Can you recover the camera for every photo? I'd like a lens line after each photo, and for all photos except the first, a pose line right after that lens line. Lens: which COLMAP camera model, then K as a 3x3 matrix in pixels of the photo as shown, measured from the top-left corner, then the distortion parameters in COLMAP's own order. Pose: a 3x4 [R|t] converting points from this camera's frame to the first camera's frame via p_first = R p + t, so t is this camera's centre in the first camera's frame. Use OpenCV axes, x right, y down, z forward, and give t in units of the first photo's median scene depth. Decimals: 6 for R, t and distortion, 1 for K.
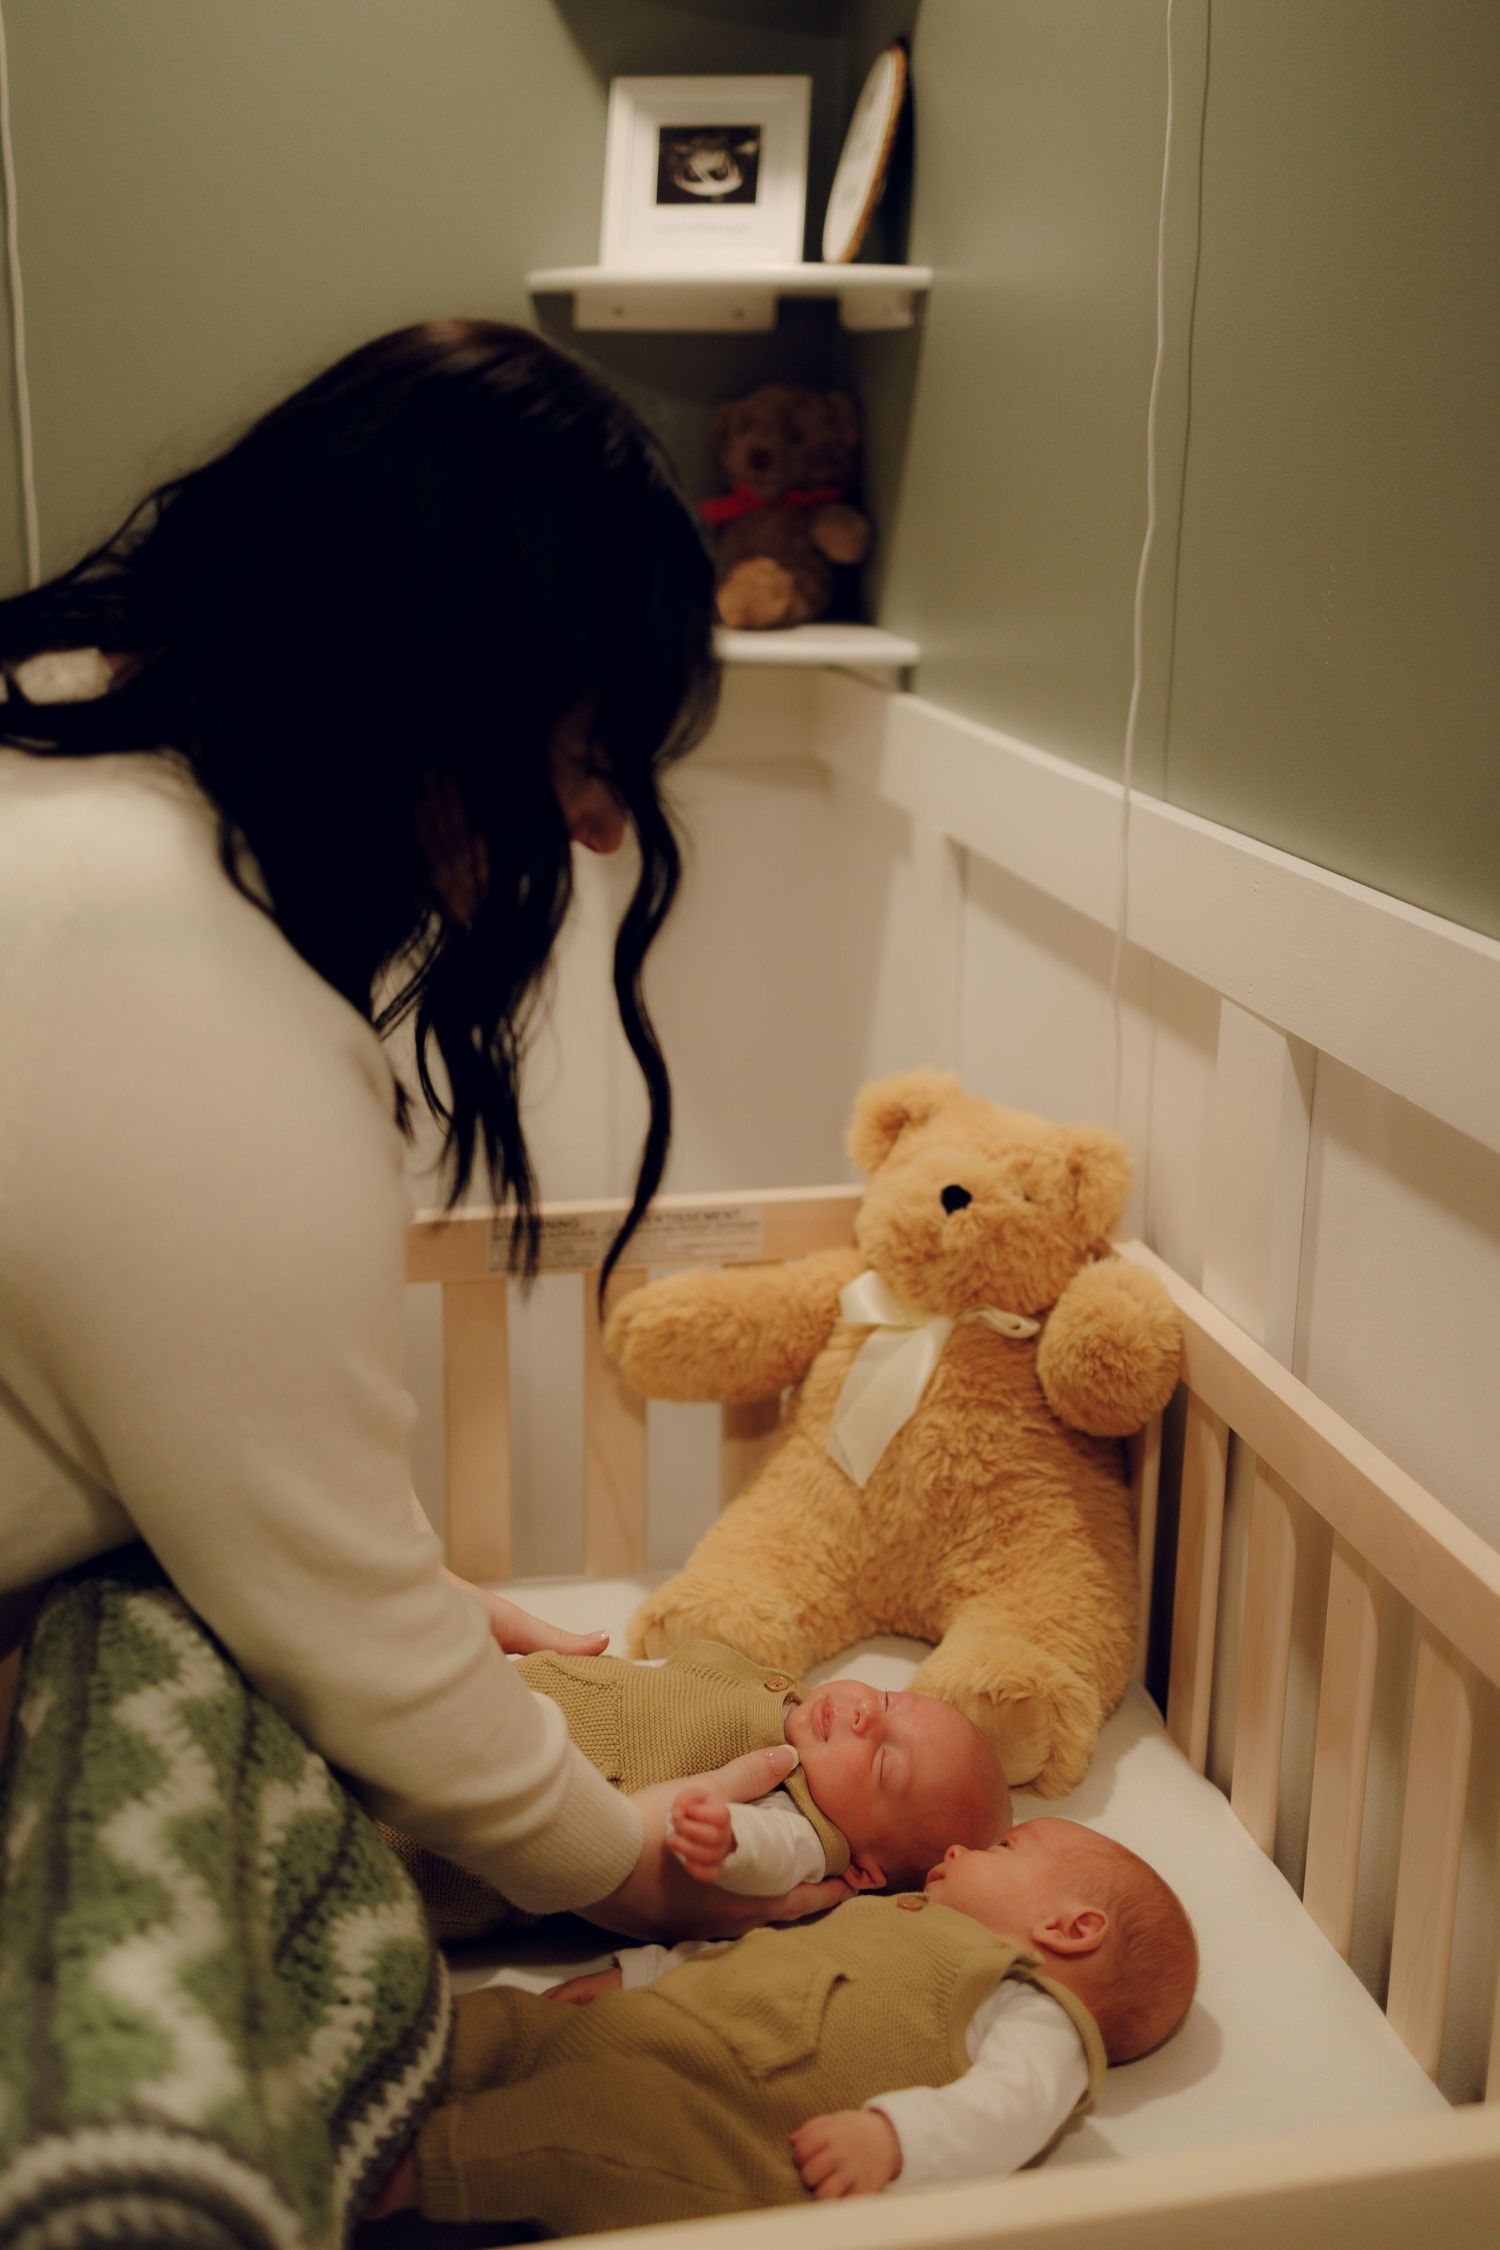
lens RADIAL K [[2423.3, 0, 750.0], [0, 2423.3, 1125.0], [0, 0, 1]] dist [-0.011252, -0.028665]
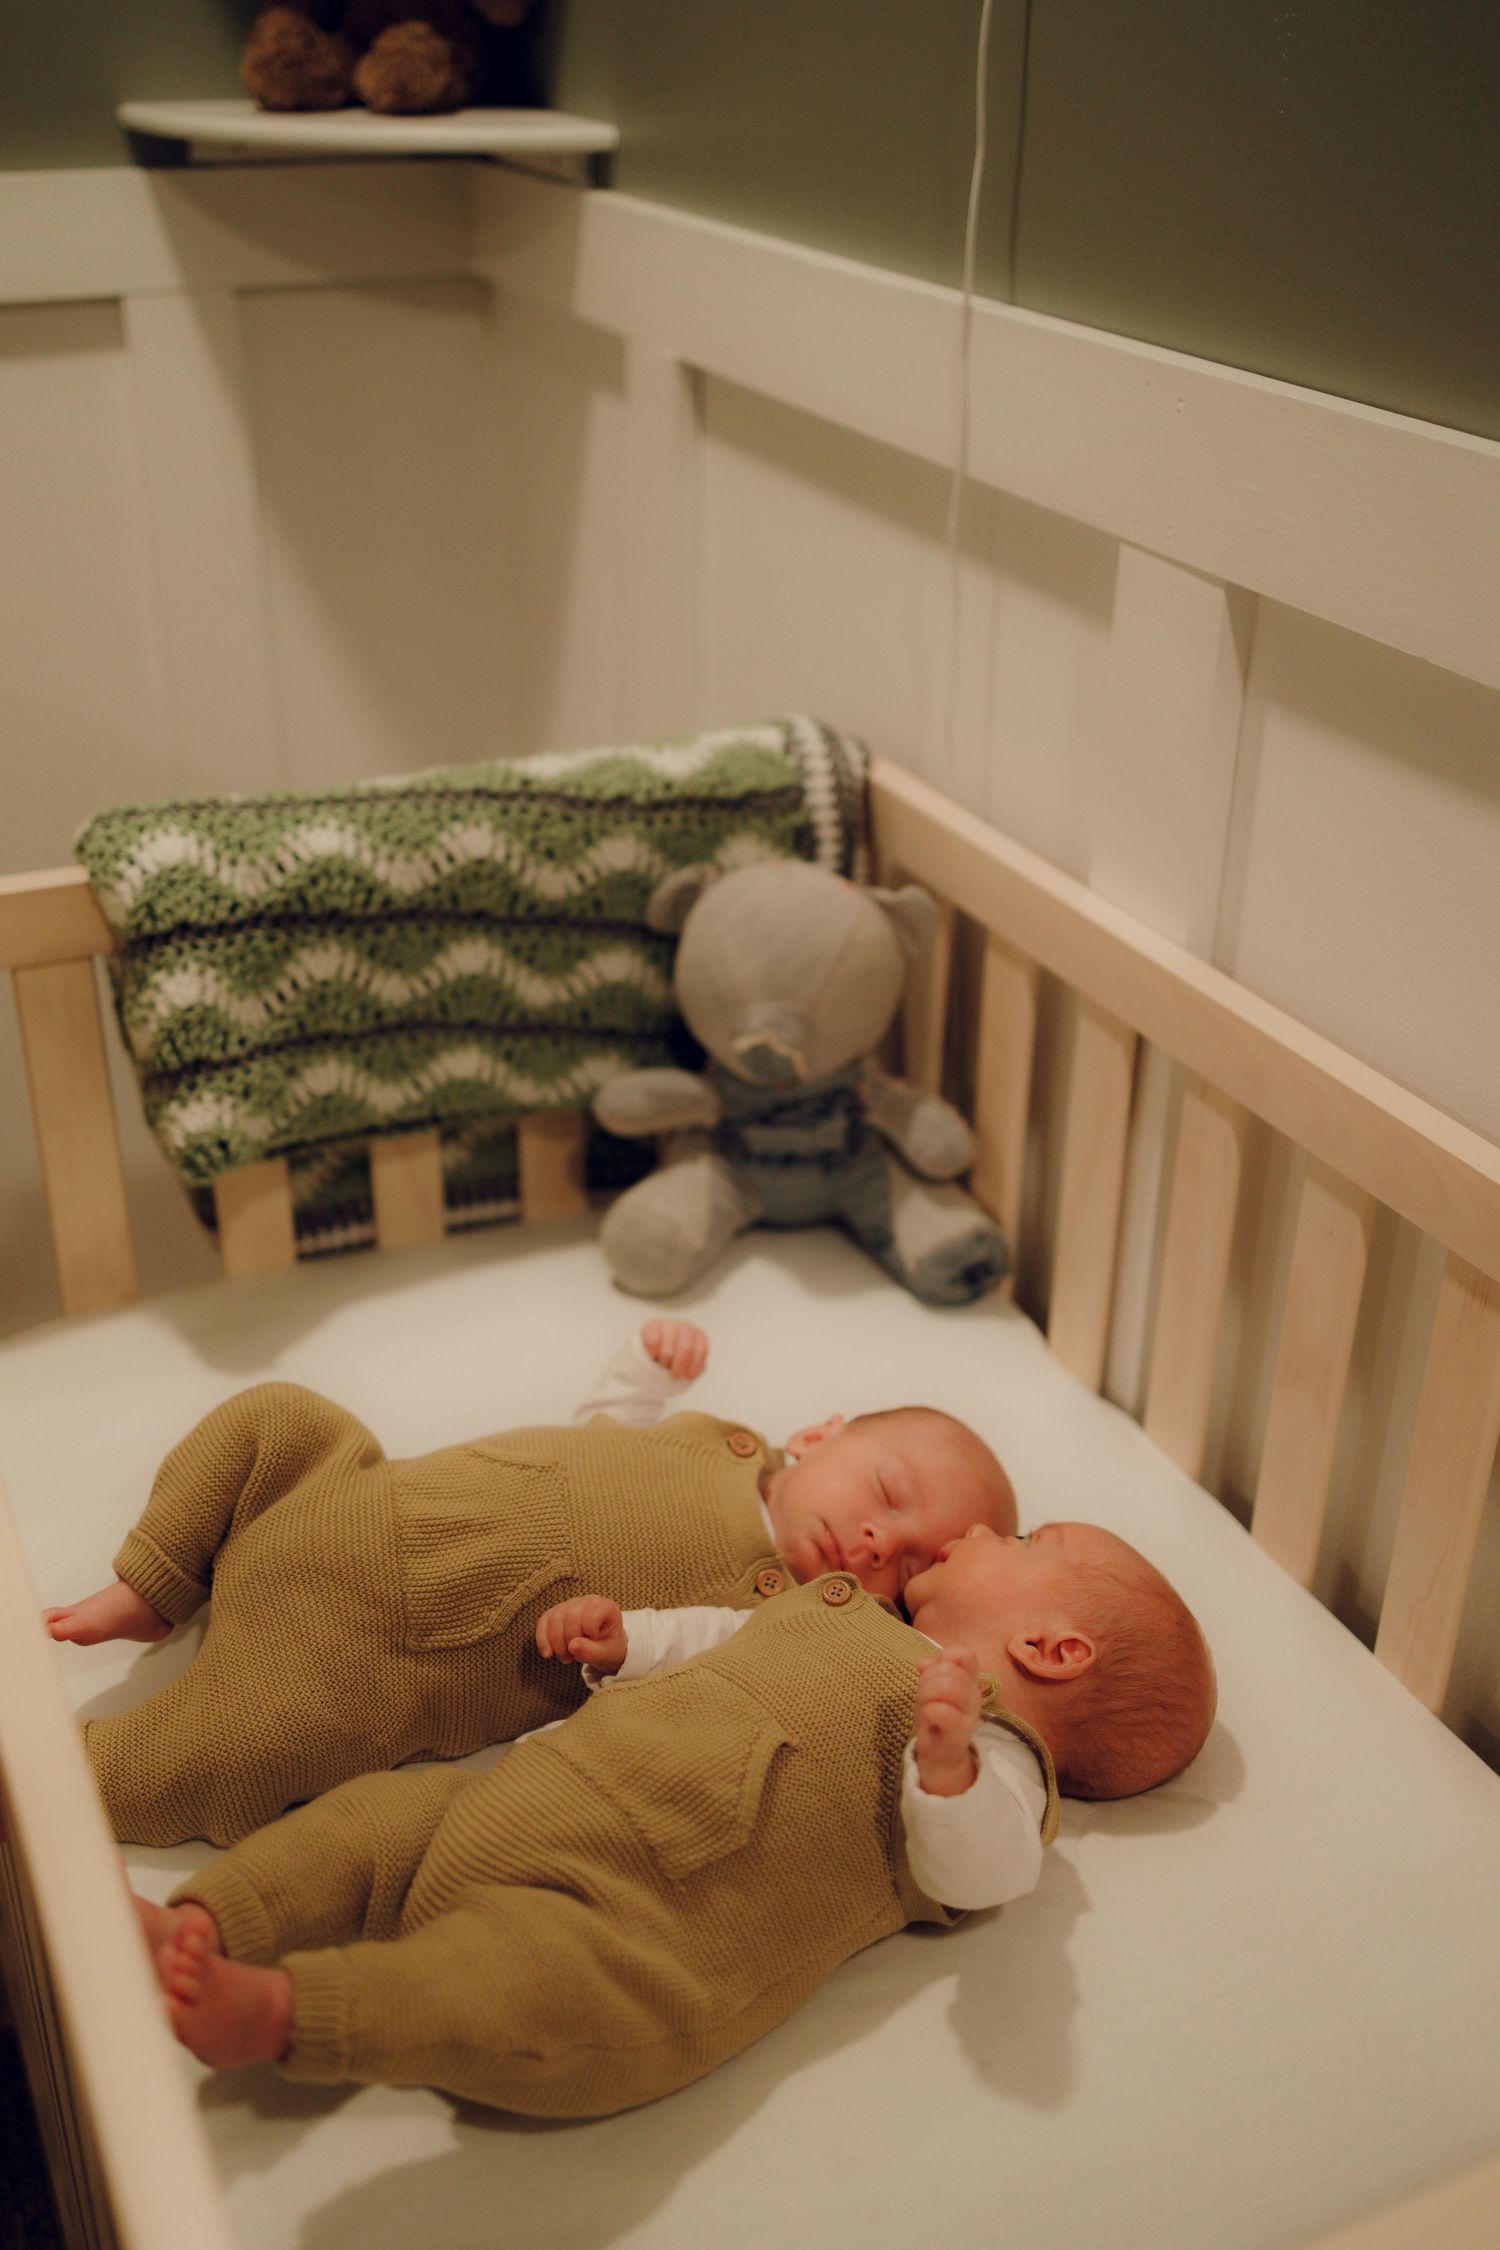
lens RADIAL K [[2239.9, 0, 747.0], [0, 2239.9, 1191.7], [0, 0, 1]] dist [-0.008875, -0.006359]
pose [[0.974720, -0.106204, 0.196573, -0.104148], [0.058323, 0.970244, 0.235002, -0.021581], [-0.215681, -0.217596, 0.951910, 0.206977]]
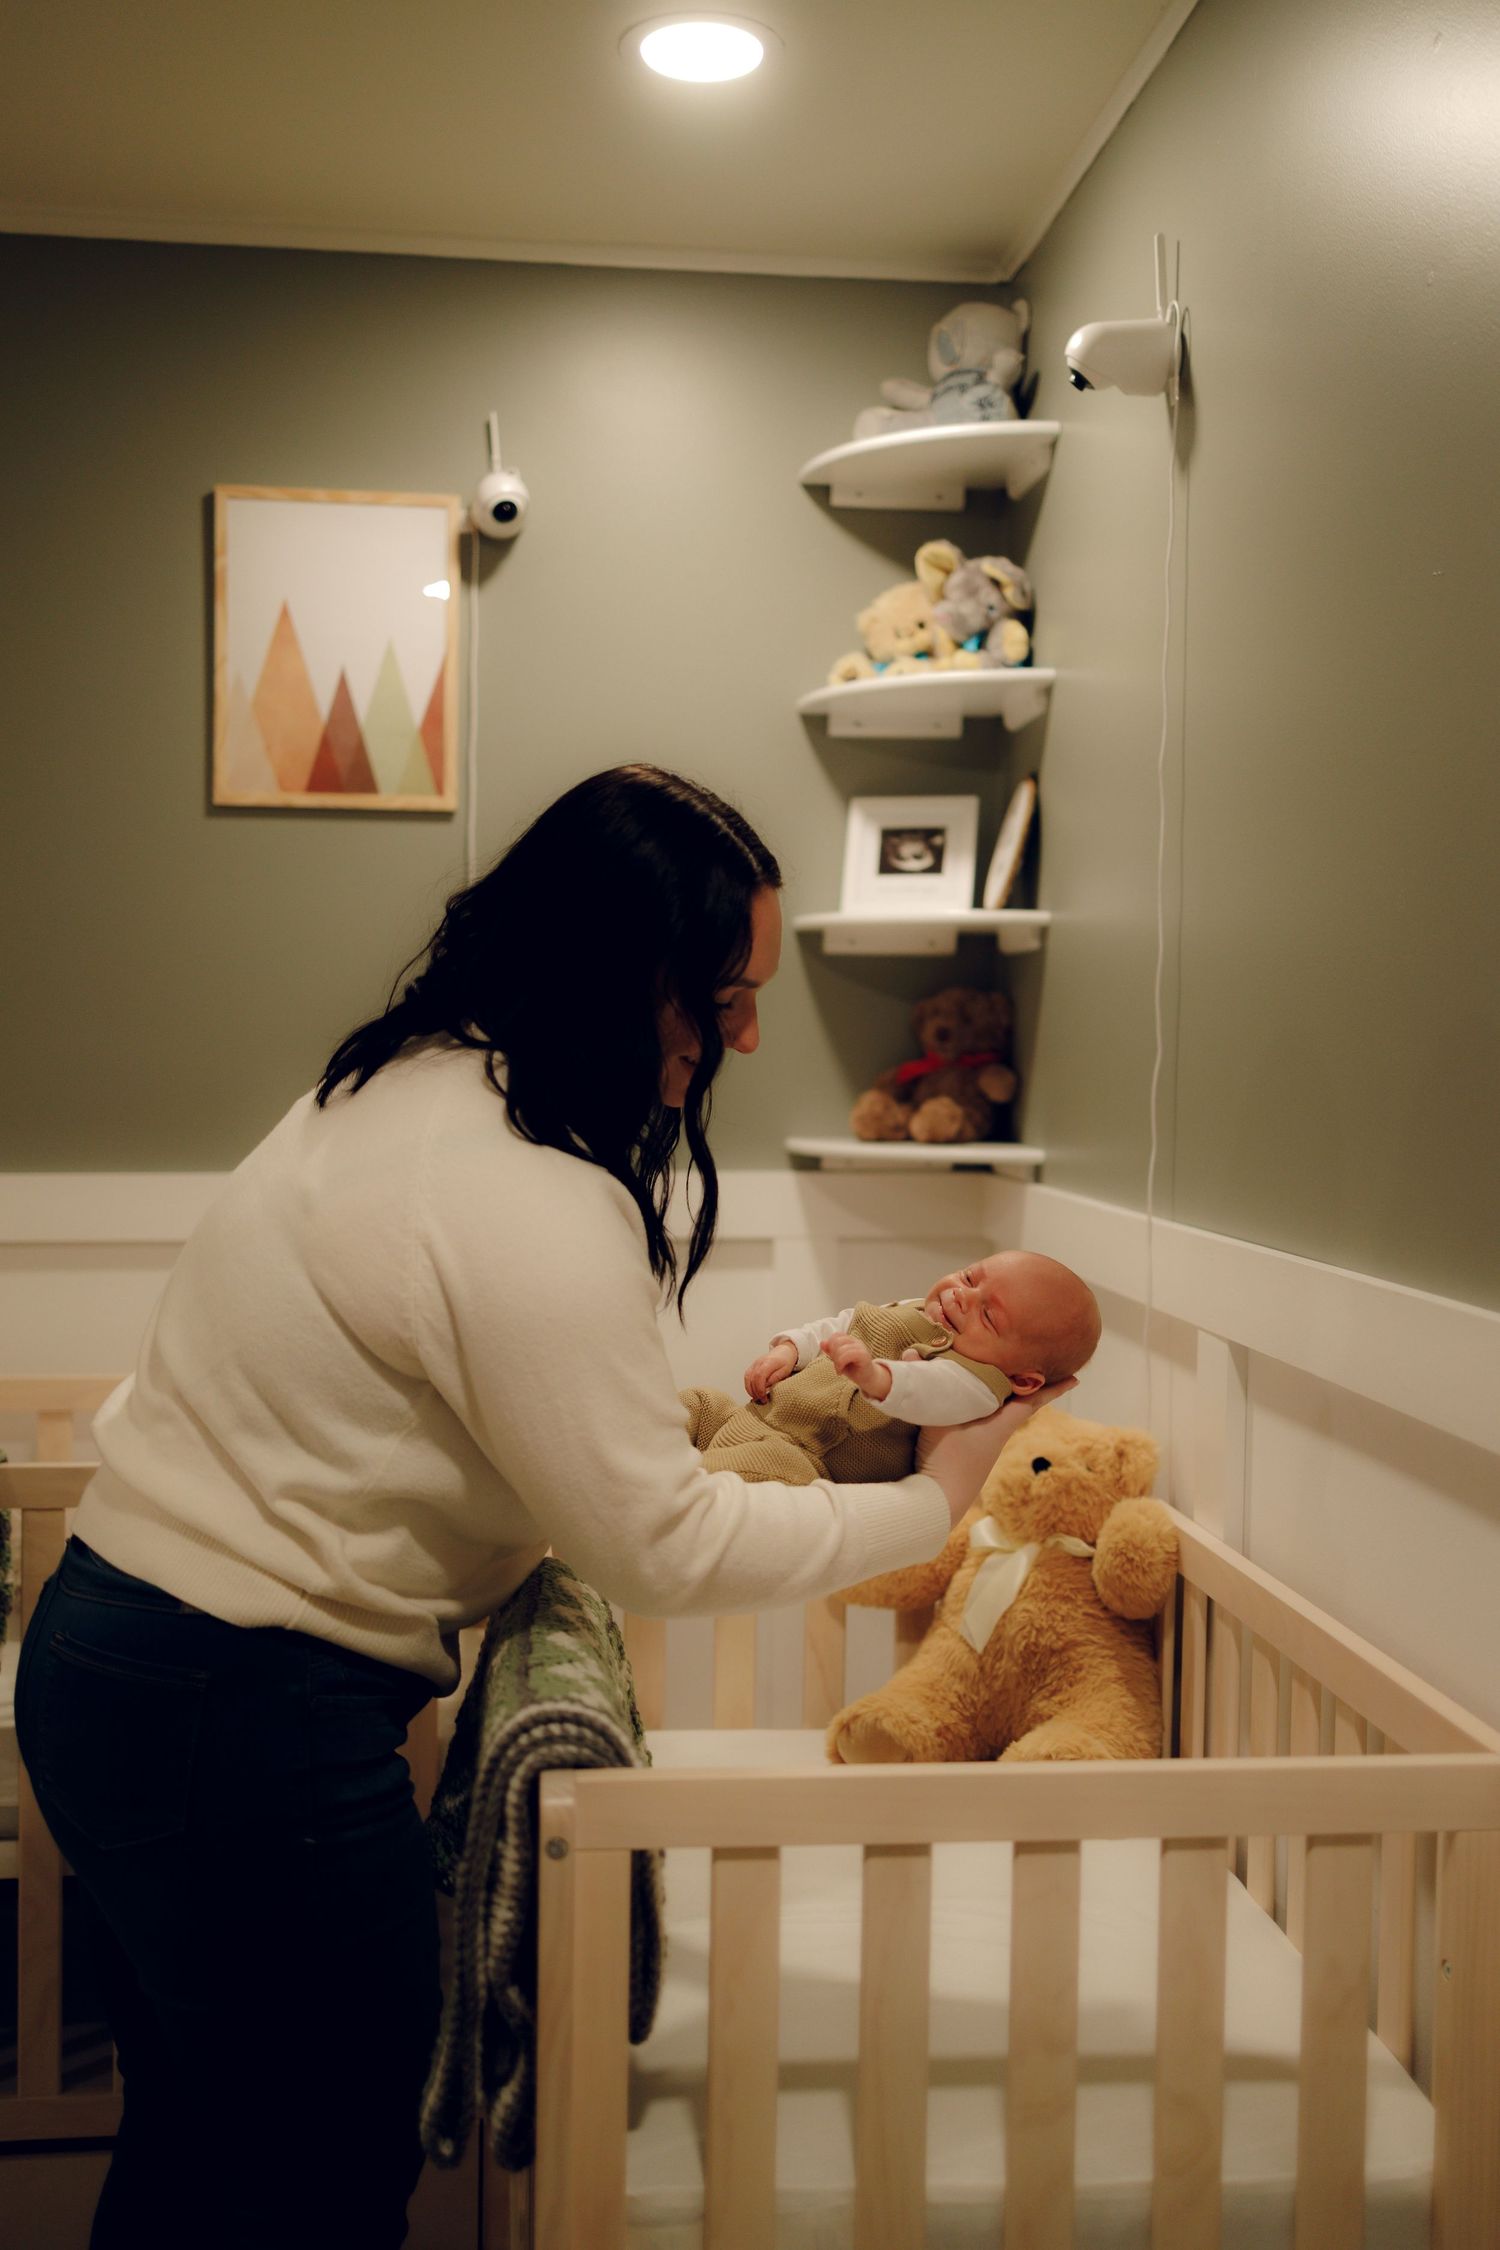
lens RADIAL K [[2239.9, 0, 747.0], [0, 2239.9, 1191.7], [0, 0, 1]] dist [-0.008875, -0.006359]
pose [[0.993456, 0.009844, -0.113790, 0.058114], [-0.035176, 0.974221, -0.222834, 0.186951], [0.108663, 0.225379, 0.968193, -0.472404]]
